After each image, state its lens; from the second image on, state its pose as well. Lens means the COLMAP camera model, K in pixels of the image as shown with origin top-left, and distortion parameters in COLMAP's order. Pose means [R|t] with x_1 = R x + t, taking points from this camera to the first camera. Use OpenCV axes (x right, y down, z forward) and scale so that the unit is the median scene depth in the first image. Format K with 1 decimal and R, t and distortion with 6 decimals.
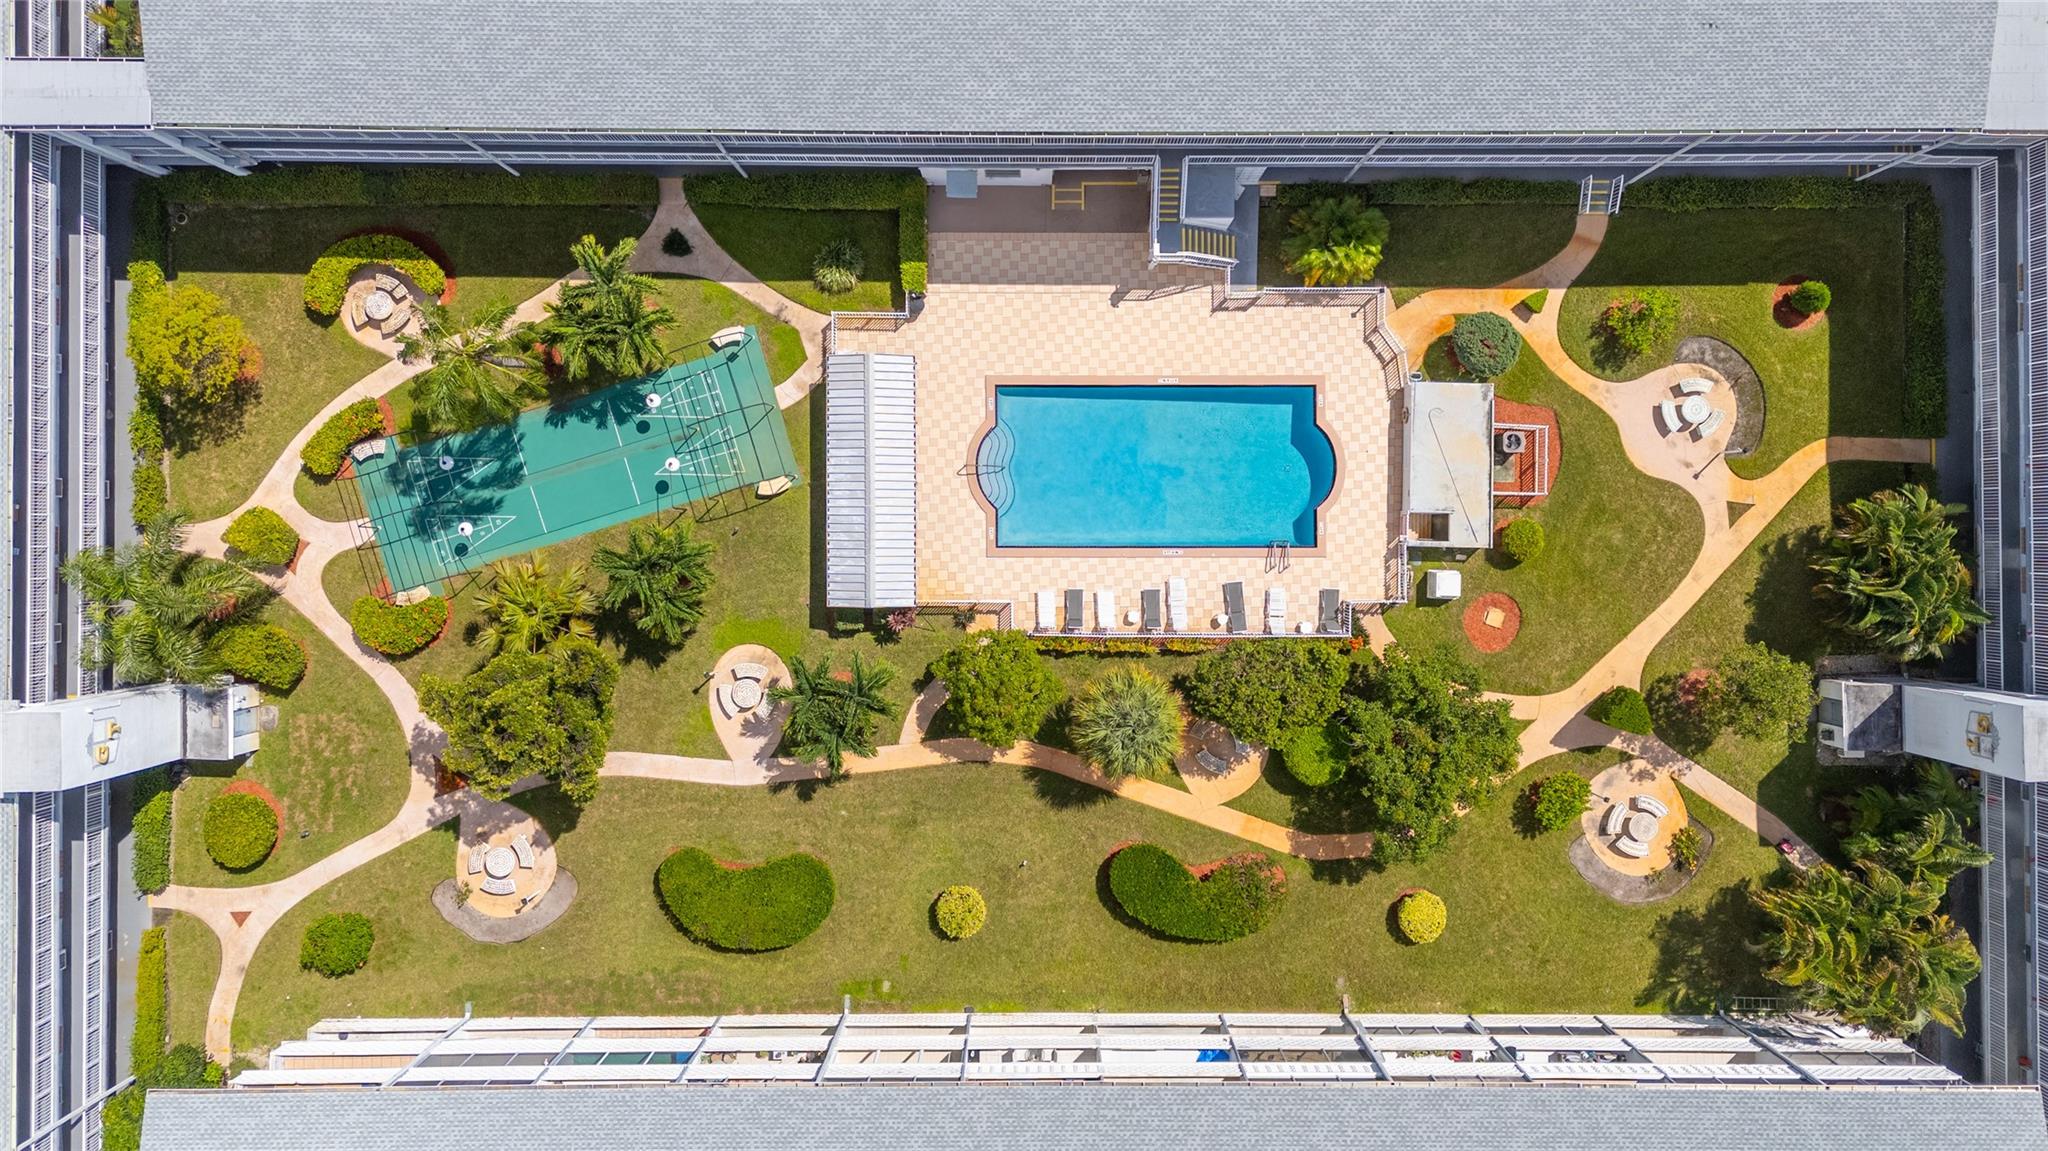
lens RADIAL K [[1512.1, 0, 1024.0], [0, 1512.1, 575.5], [0, 0, 1]] dist [0.000599, -0.000816]
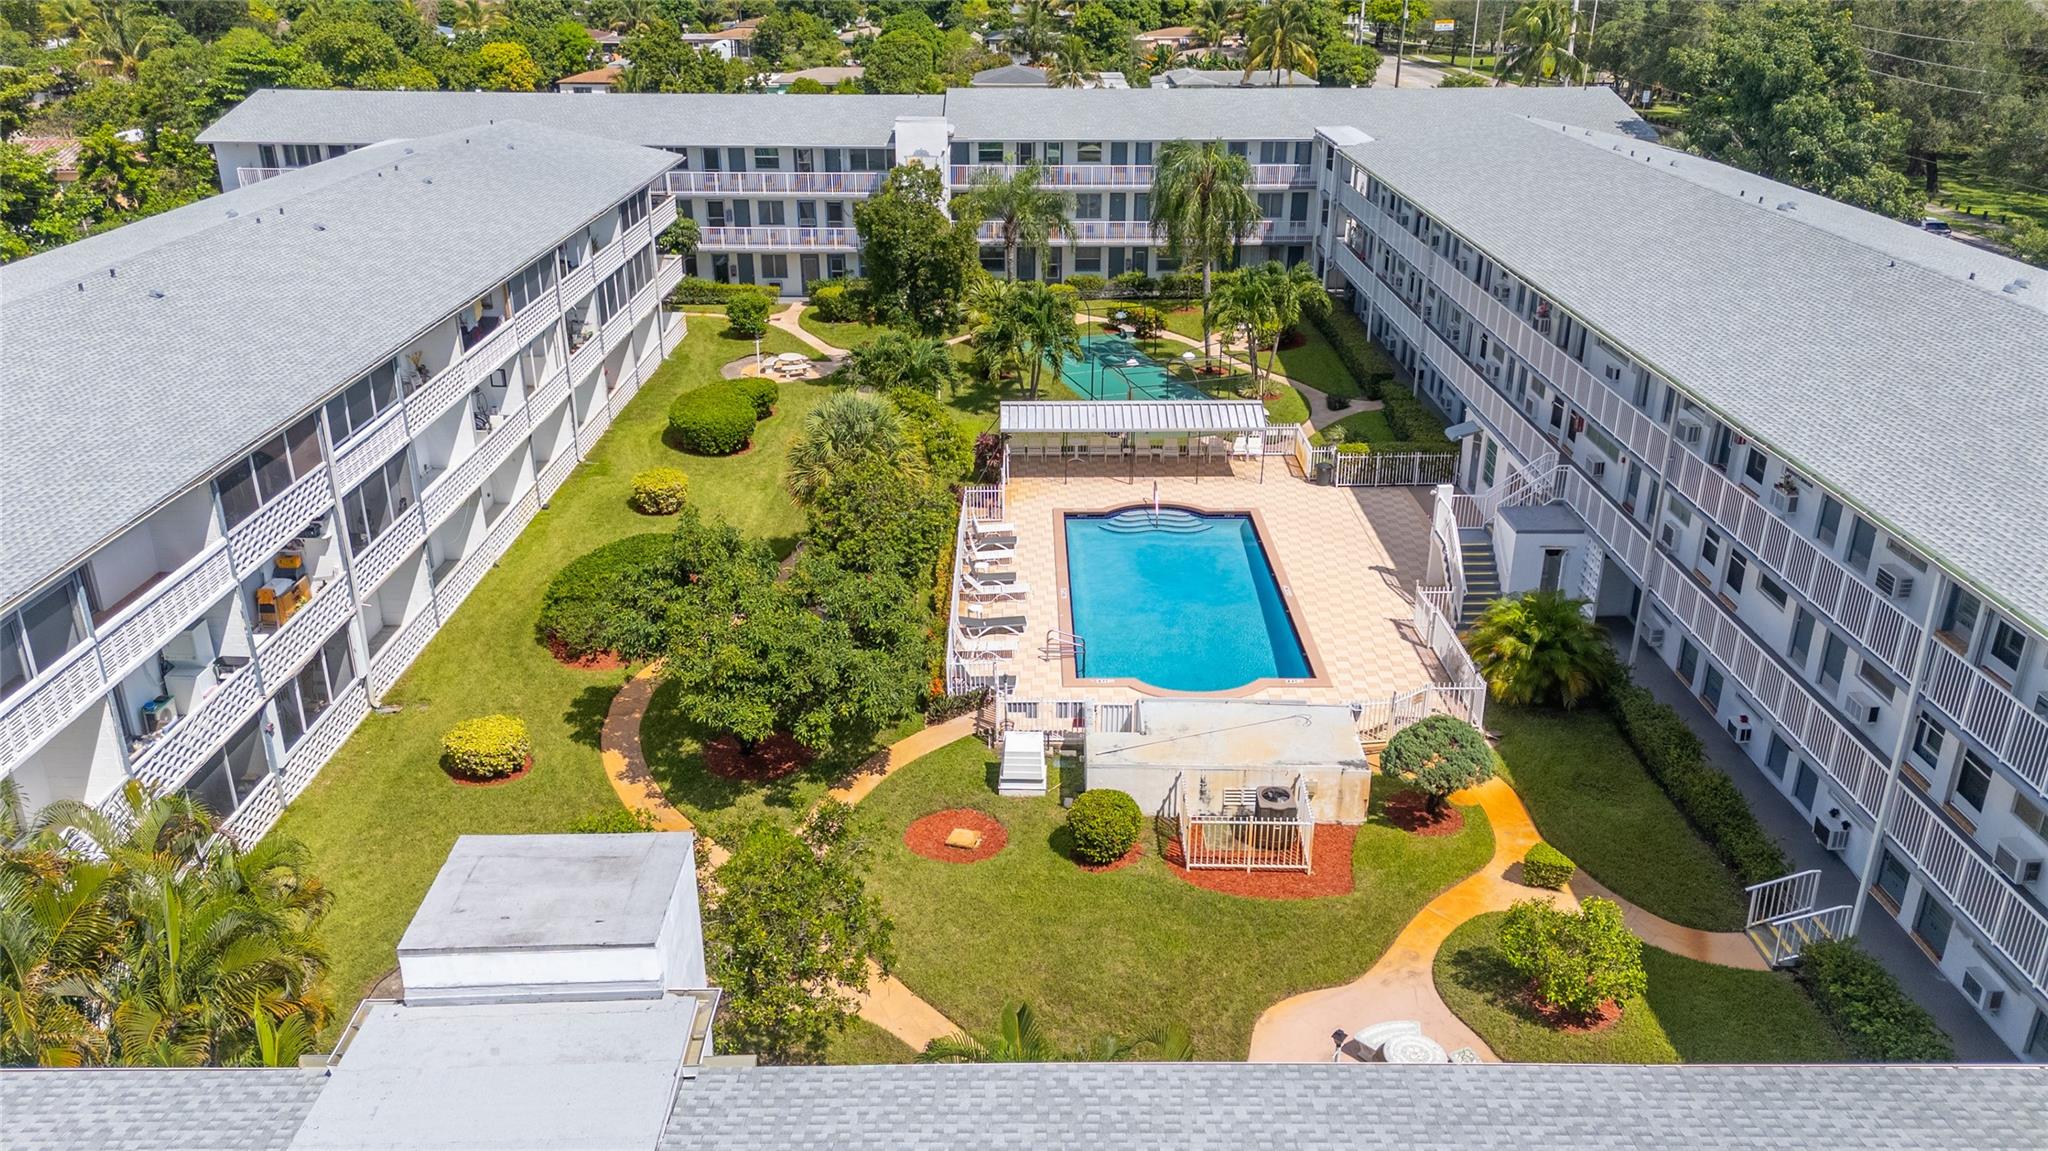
lens RADIAL K [[1512.1, 0, 1024.0], [0, 1512.1, 575.5], [0, 0, 1]] dist [0.000599, -0.000816]
pose [[-0.003320, 0.372923, -0.927857, 0.807391], [-0.999943, 0.008213, 0.006878, 0.000245], [0.010186, 0.927826, 0.372874, 0.702218]]
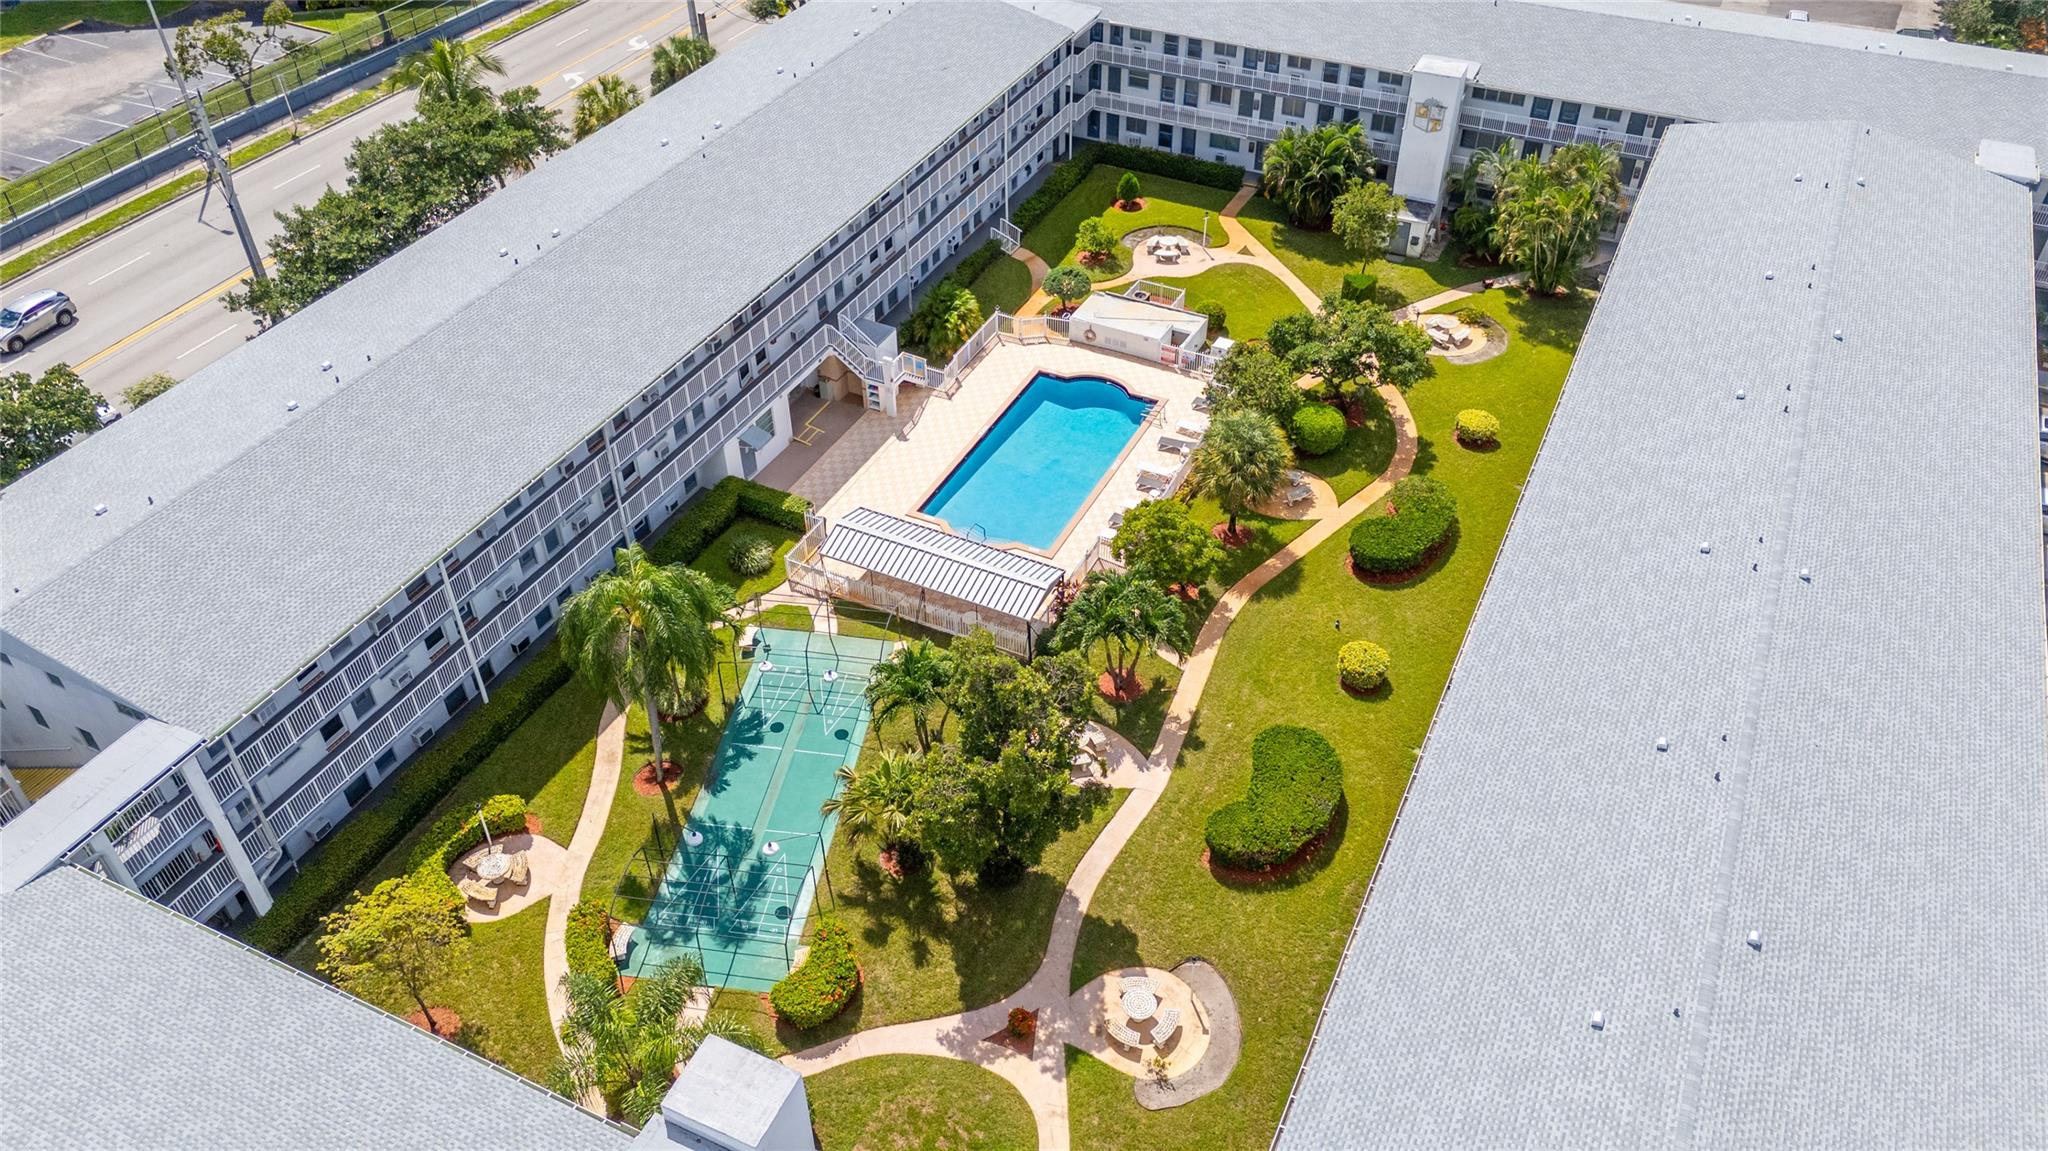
lens RADIAL K [[1512.1, 0, 1024.0], [0, 1512.1, 575.5], [0, 0, 1]] dist [0.000599, -0.000816]
pose [[0.436465, -0.590441, 0.678879, -0.774517], [0.899712, 0.283056, -0.332261, 0.332558], [0.004020, 0.755816, 0.654771, 0.299312]]
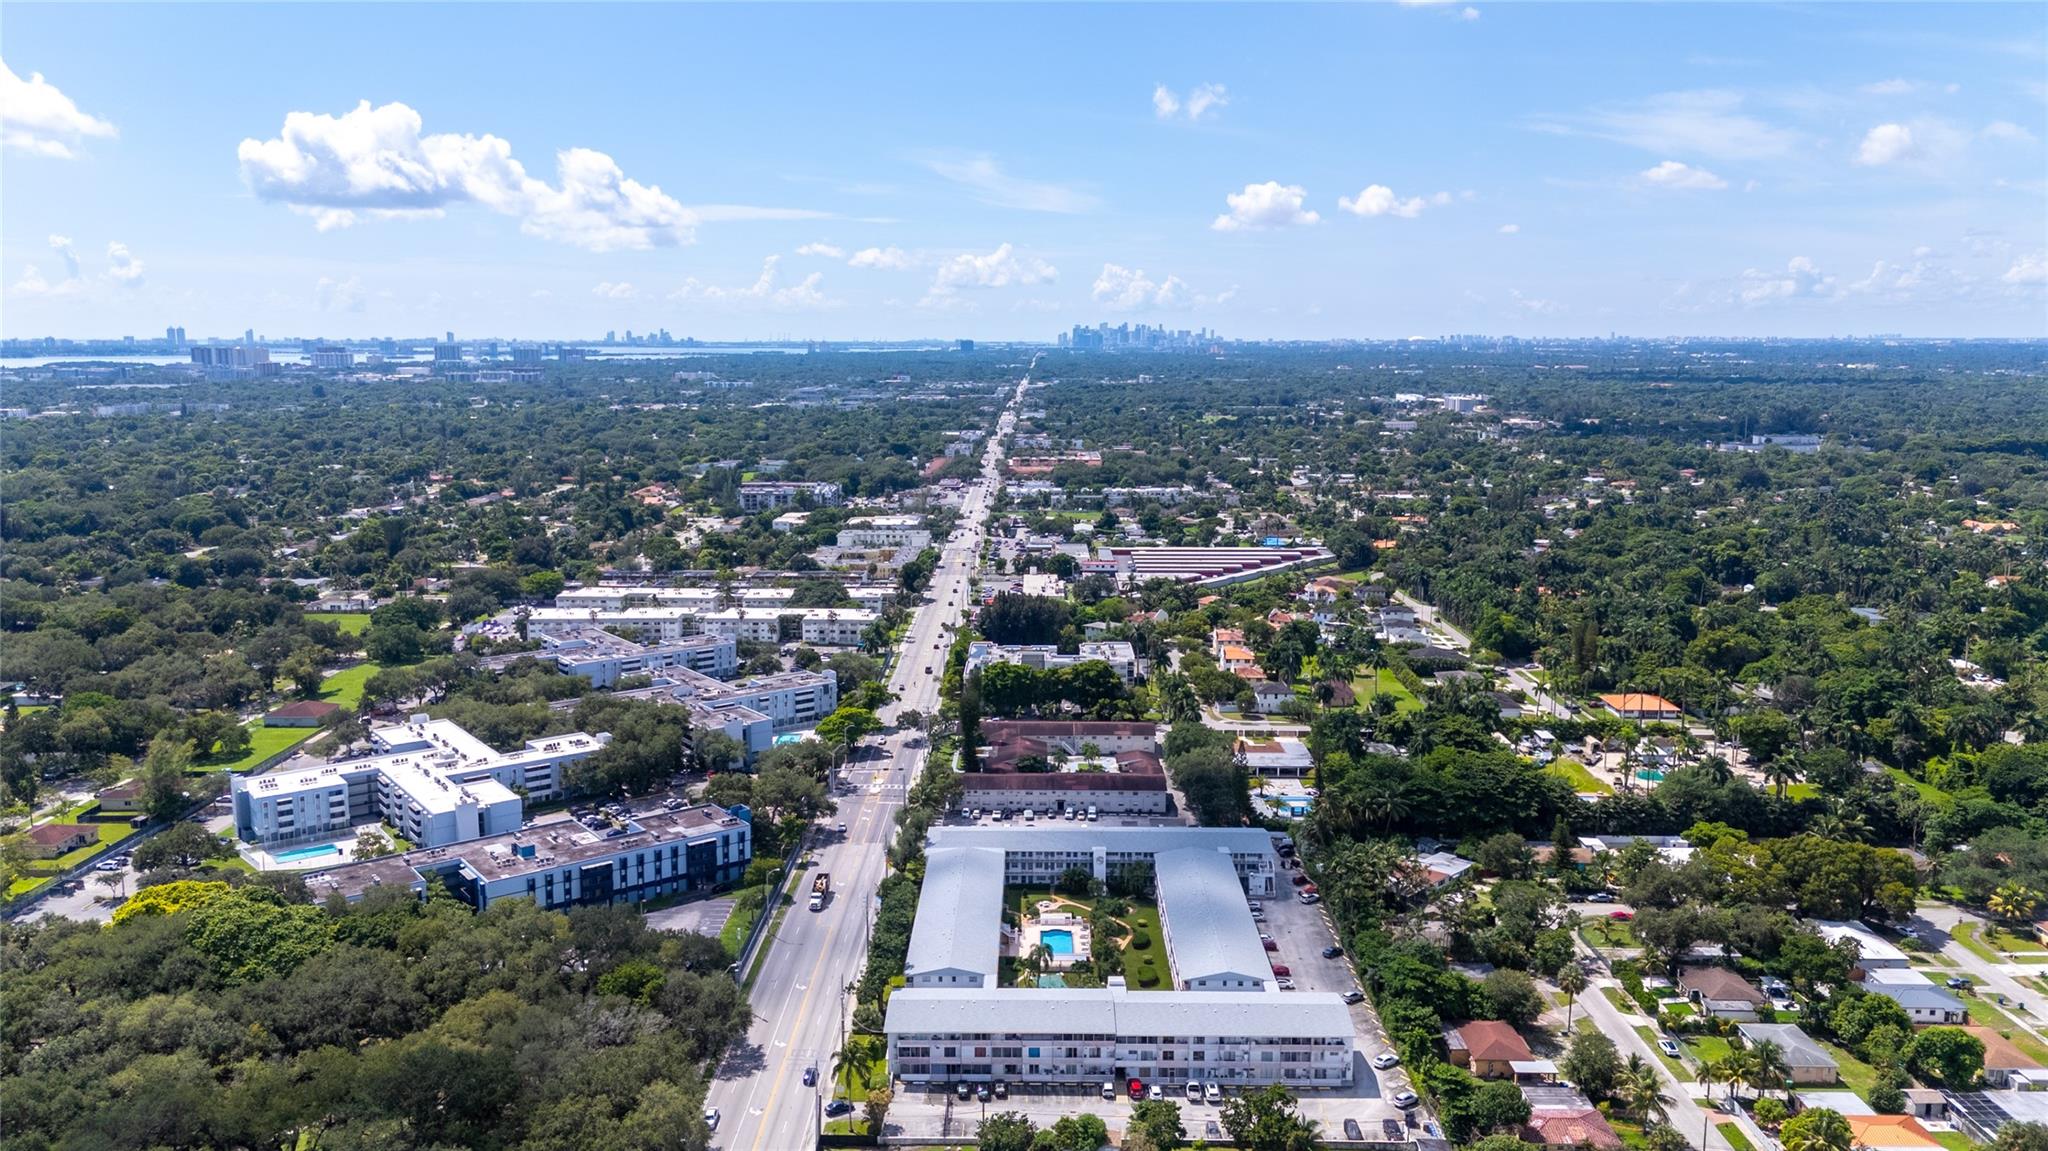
lens RADIAL K [[1512.1, 0, 1024.0], [0, 1512.1, 575.5], [0, 0, 1]] dist [0.000599, -0.000816]
pose [[0.021006, -0.176056, 0.984156, -4.681681], [0.999756, 0.010419, -0.019475, -0.096106], [-0.006826, 0.984325, 0.176232, -1.106098]]
